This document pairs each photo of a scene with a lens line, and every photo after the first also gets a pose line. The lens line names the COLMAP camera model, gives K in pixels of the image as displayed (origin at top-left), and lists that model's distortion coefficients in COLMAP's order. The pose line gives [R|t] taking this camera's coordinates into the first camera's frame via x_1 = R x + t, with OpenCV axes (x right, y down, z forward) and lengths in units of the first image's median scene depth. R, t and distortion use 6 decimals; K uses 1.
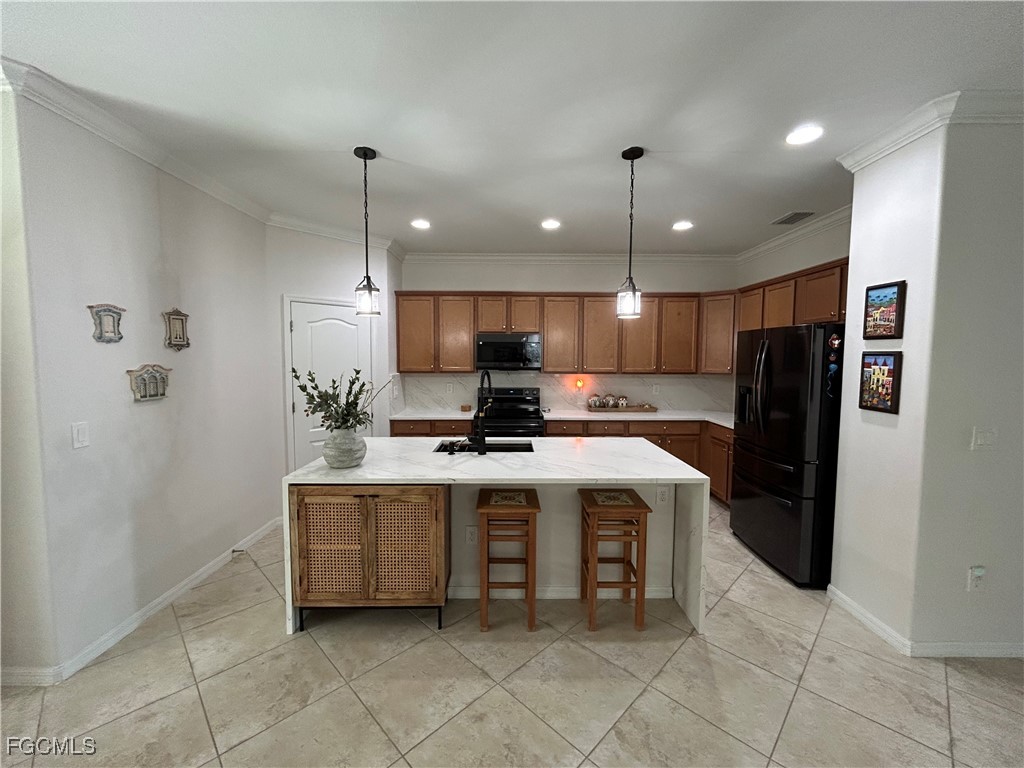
lens RADIAL K [[414.5, 0, 513.2], [0, 414.5, 380.3], [0, 0, 1]] dist [-0.002375, 0.000420]
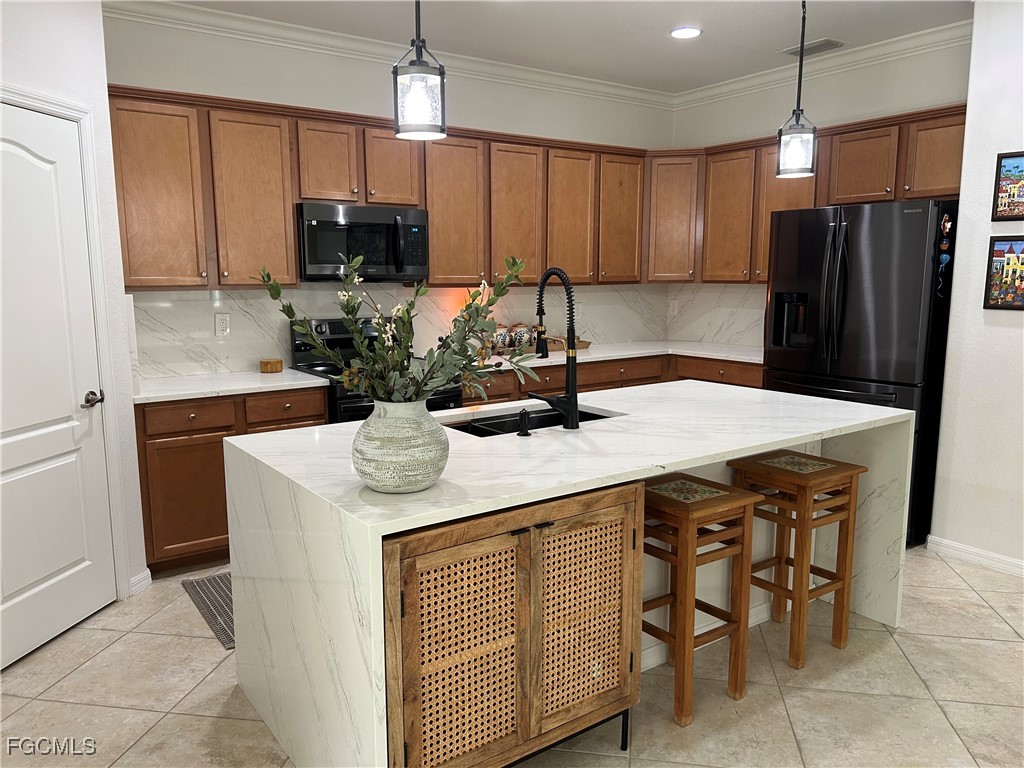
lens RADIAL K [[770.4, 0, 509.4], [0, 770.4, 386.4], [0, 0, 1]] dist [0.055375, -0.059508]
pose [[0.819985, -0.091812, 0.564974, -0.812228], [0.041106, 0.993949, 0.101864, 0.027001], [-0.570907, -0.060303, 0.818797, 0.290054]]
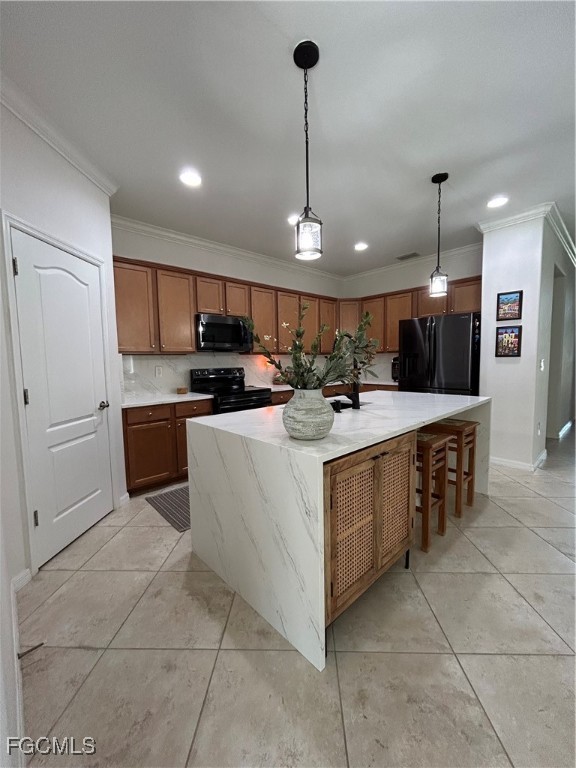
lens RADIAL K [[310.8, 0, 289.3], [0, 310.8, 383.2], [0, 0, 1]] dist [-0.002375, 0.000420]
pose [[0.734825, -0.067820, 0.674857, -0.886356], [0.061992, 0.997539, 0.032747, 0.086799], [-0.675418, 0.017773, 0.737221, 0.606566]]
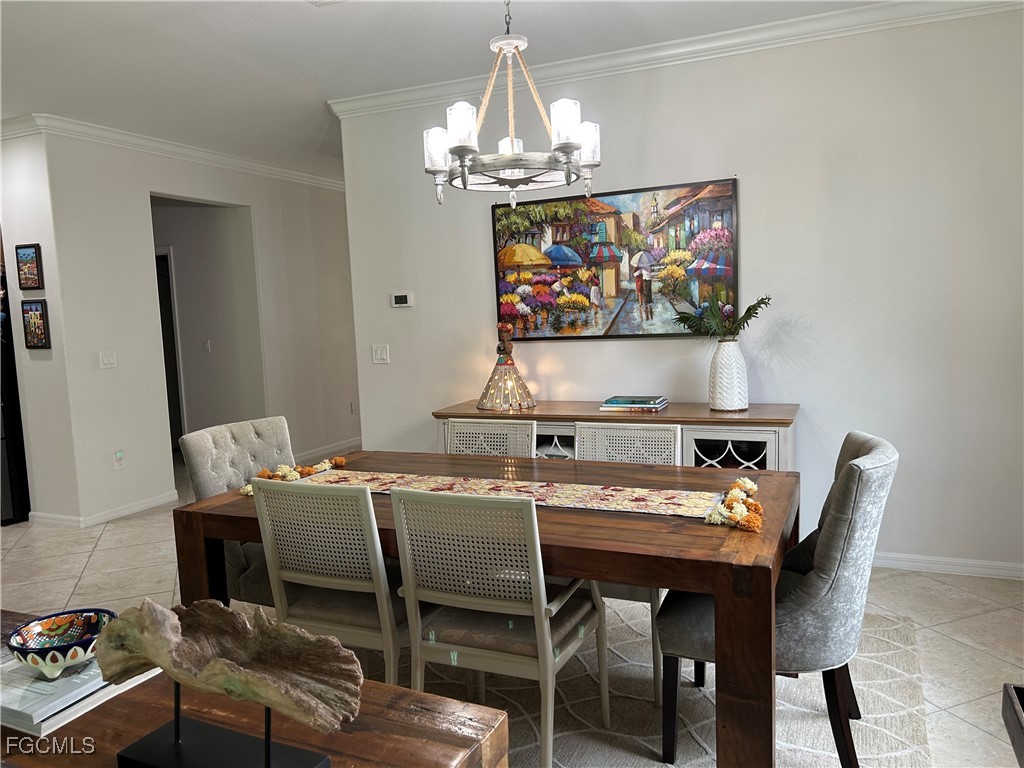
lens RADIAL K [[770.4, 0, 509.4], [0, 770.4, 386.4], [0, 0, 1]] dist [0.055375, -0.059508]
pose [[0.413938, -0.120095, 0.902349, -0.628825], [0.098342, 0.991357, 0.086828, 0.120296], [-0.904978, 0.052798, 0.422170, -1.212903]]
